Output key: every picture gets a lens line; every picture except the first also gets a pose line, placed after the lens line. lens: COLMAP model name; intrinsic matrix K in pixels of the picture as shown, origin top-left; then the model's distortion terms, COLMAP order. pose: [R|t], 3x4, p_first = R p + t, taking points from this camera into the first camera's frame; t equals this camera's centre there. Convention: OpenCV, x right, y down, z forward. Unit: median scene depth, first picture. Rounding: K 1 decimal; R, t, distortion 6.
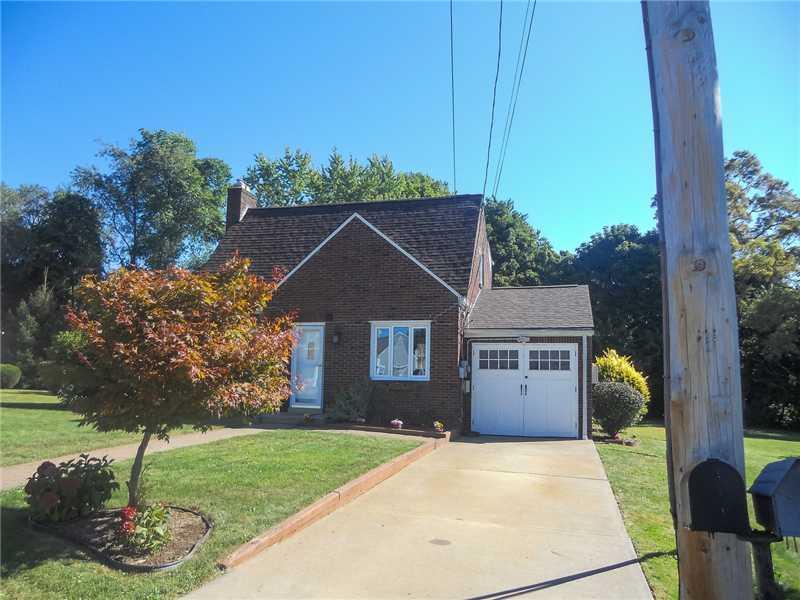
lens RADIAL K [[691.3, 0, 400.0], [0, 691.3, 300.0], [0, 0, 1]] dist [-0.047431, -0.004429]
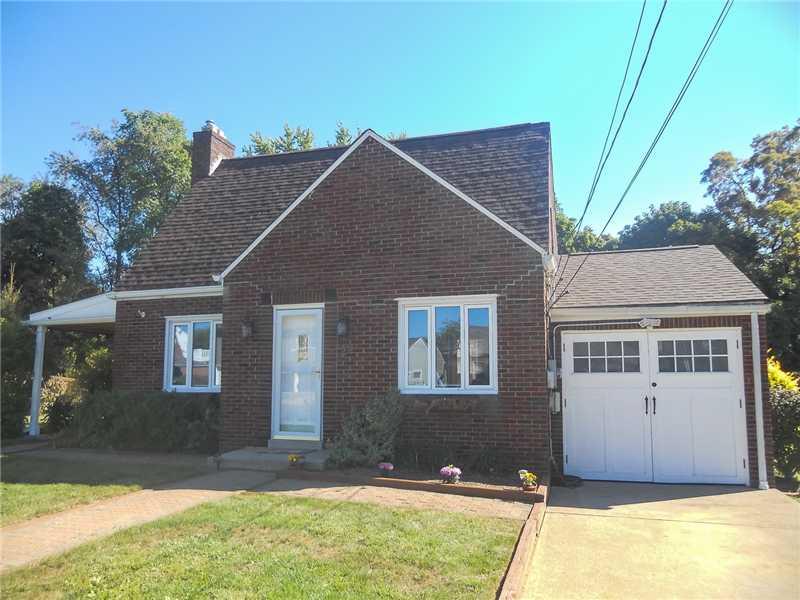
lens RADIAL K [[611.7, 0, 400.0], [0, 611.7, 300.0], [0, 0, 1]] dist [-0.035963, 0.004298]
pose [[0.999805, -0.018498, -0.006982, -0.032668], [0.018368, 0.999666, -0.018182, 0.037699], [0.007316, 0.018050, 0.999810, 0.407544]]
